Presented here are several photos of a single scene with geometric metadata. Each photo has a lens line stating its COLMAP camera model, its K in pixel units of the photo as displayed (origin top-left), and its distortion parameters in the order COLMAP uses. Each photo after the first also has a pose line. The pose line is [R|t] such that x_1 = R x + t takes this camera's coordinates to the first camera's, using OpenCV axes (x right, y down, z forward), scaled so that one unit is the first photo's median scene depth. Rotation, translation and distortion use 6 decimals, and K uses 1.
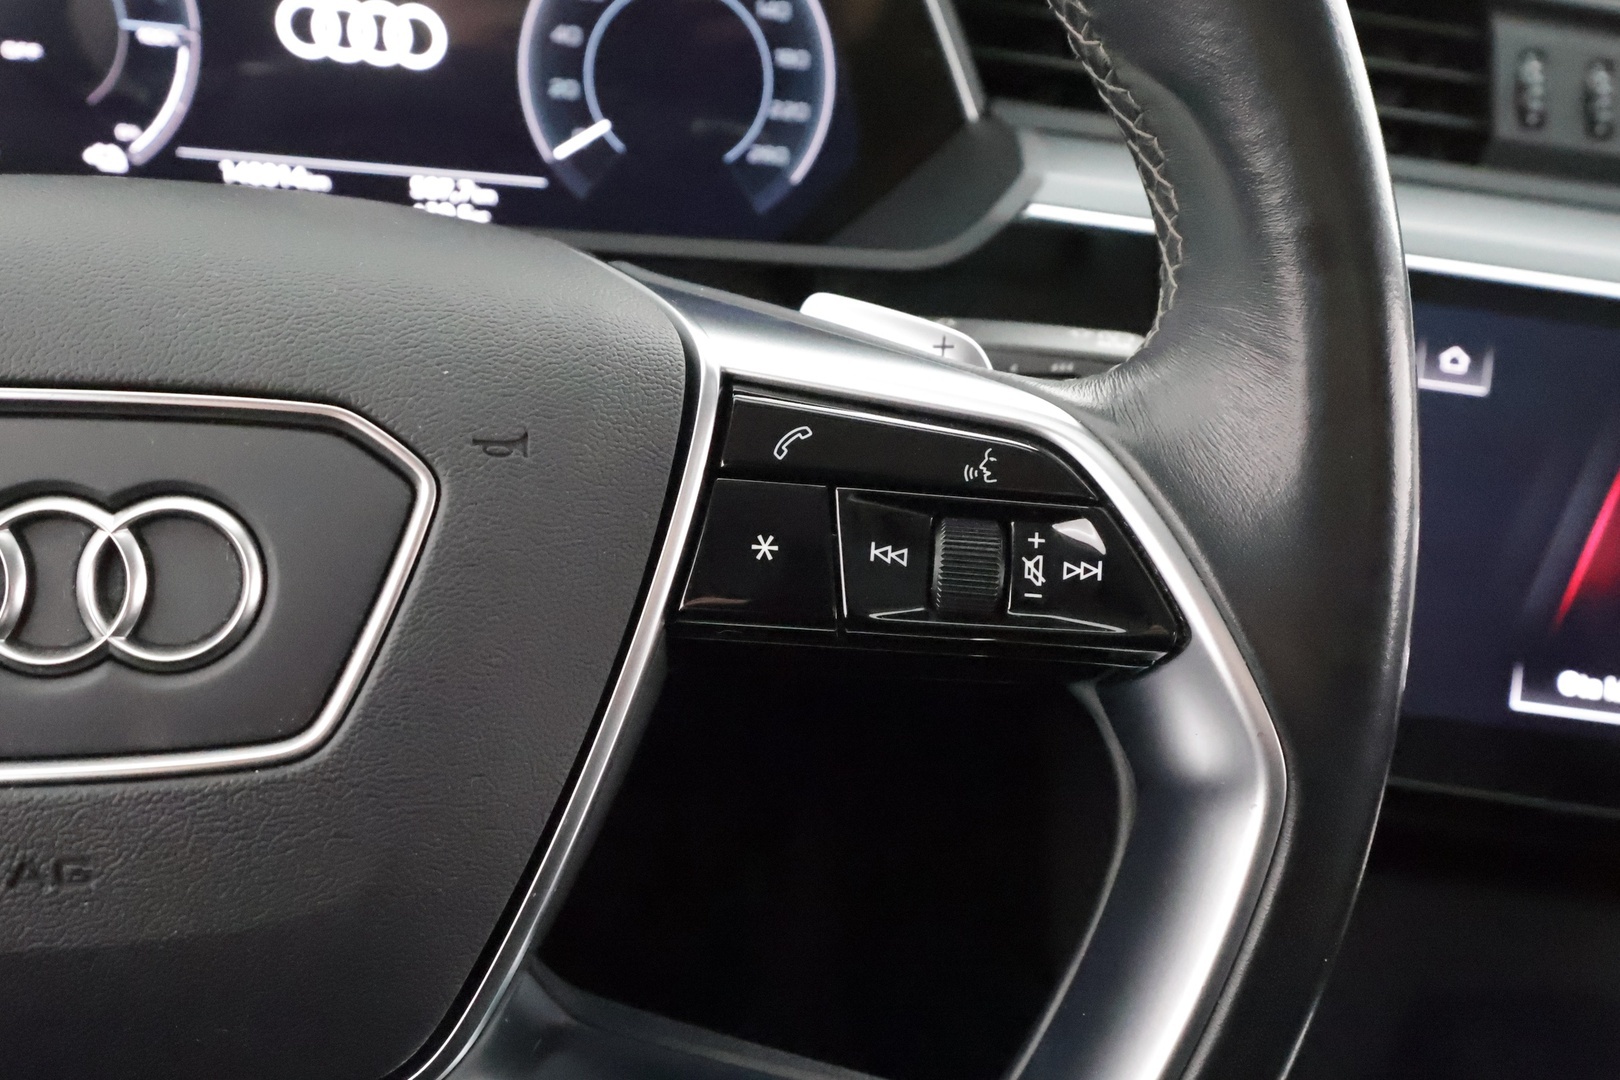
lens RADIAL K [[1265.8, 0, 817.9], [0, 1265.8, 551.2], [0, 0, 1]] dist [0.001412, 0.002141]
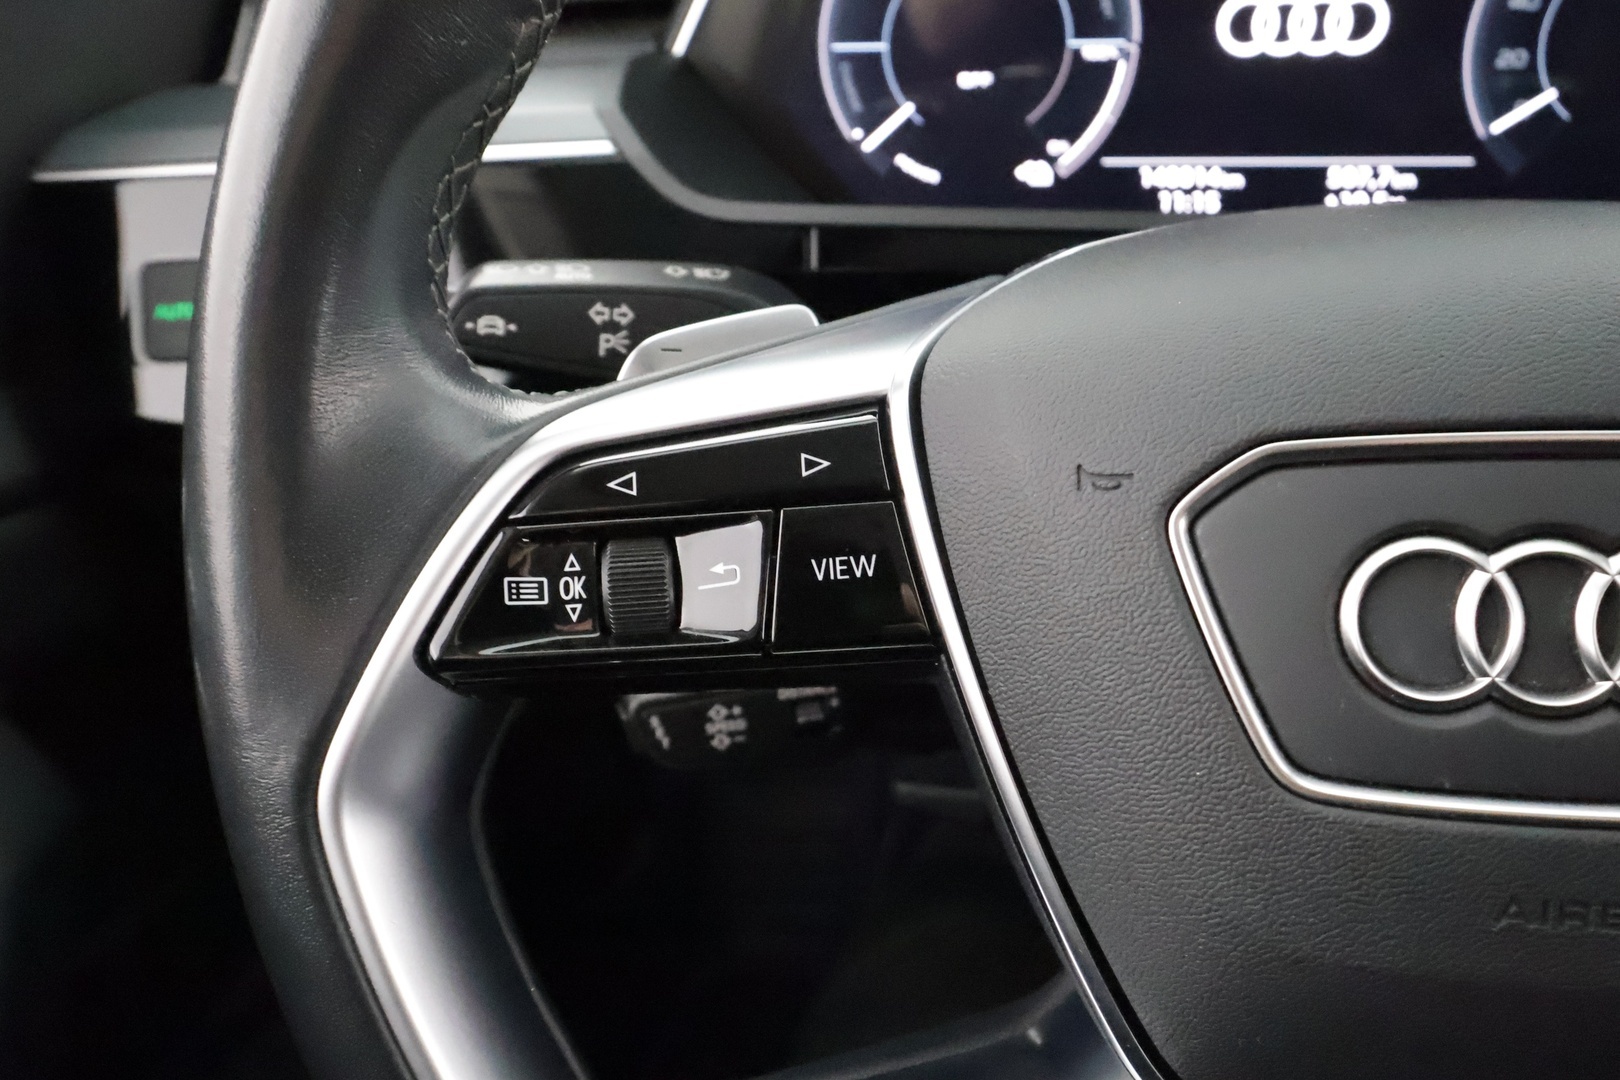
lens RADIAL K [[1265.8, 0, 801.9], [0, 1265.8, 538.8], [0, 0, 1]] dist [0.001412, 0.002141]
pose [[0.941257, 0.018235, -0.337198, -0.381708], [-0.010102, 0.999615, 0.025856, -0.031687], [0.337540, -0.020931, 0.941079, -0.062777]]
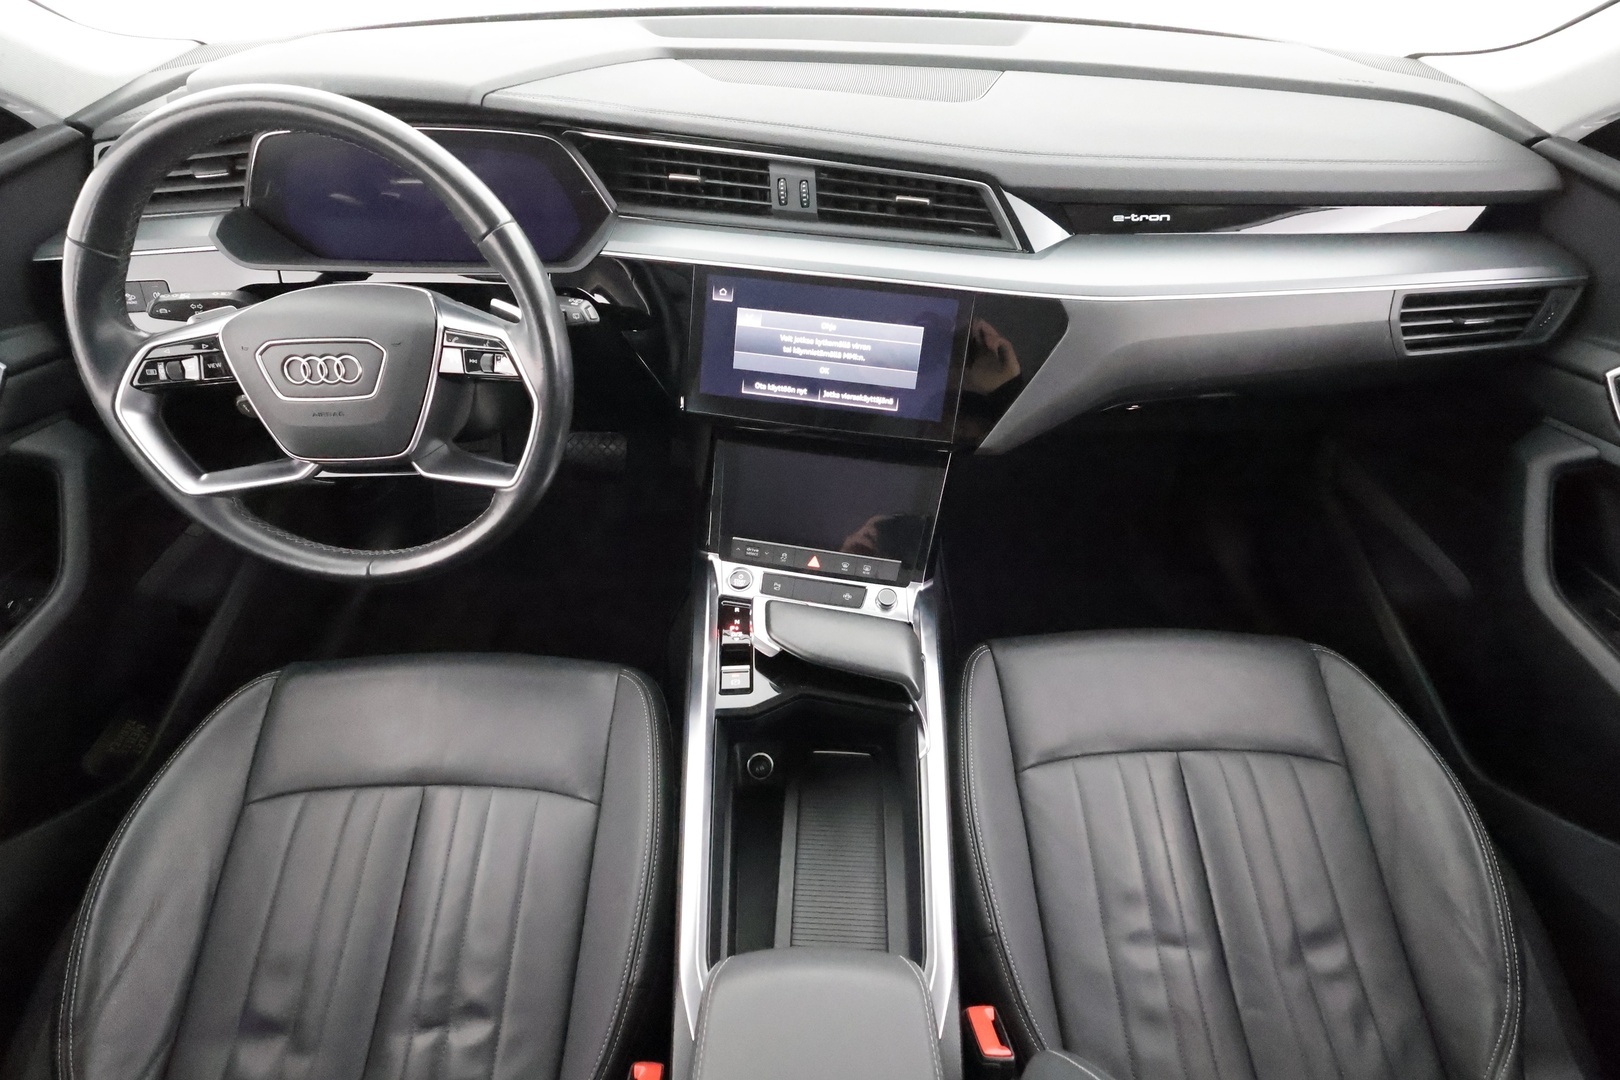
lens RADIAL K [[752.7, 0, 817.8], [0, 752.7, 543.0], [0, 0, 1]] dist [-0.001865, -0.001185]
pose [[0.986871, 0.016162, -0.160697, 1.039044], [0.029126, 0.960857, 0.275509, -0.046915], [0.158860, -0.276573, 0.947772, -1.046068]]
